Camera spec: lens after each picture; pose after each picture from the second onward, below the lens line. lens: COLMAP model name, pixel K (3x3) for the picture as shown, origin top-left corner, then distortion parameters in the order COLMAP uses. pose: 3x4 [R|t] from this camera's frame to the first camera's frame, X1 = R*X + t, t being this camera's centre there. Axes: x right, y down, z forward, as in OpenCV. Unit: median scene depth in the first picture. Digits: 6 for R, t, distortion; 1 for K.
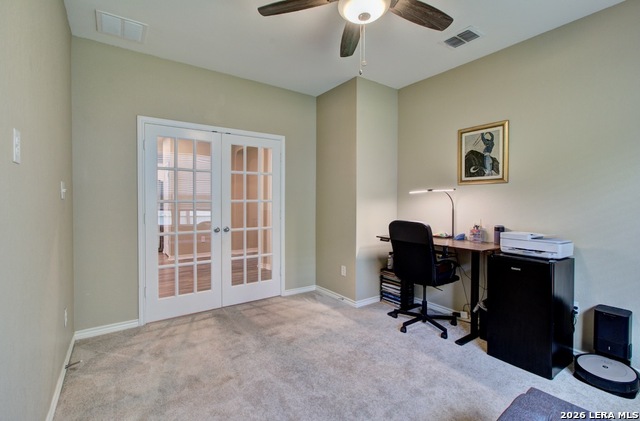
lens RADIAL K [[294.0, 0, 320.1], [0, 294.0, 203.7], [0, 0, 1]] dist [-0.002829, 0.000353]
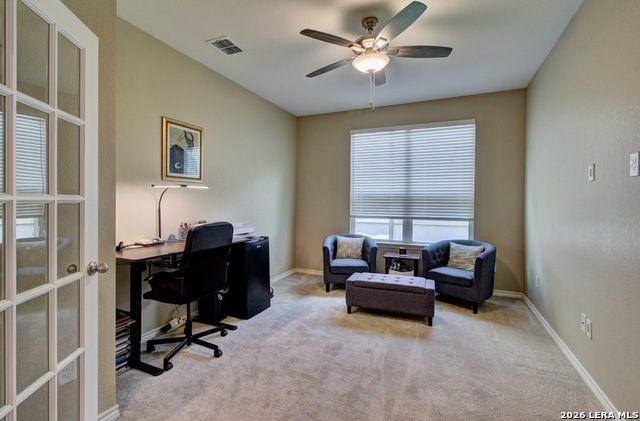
lens RADIAL K [[291.5, 0, 318.4], [0, 291.5, 204.8], [0, 0, 1]] dist [0.012500, 0.000126]
pose [[-0.524551, -0.016555, 0.851218, -0.531599], [-0.003644, 0.999845, 0.017200, -0.007257], [-0.851371, 0.005921, -0.524530, 1.123117]]
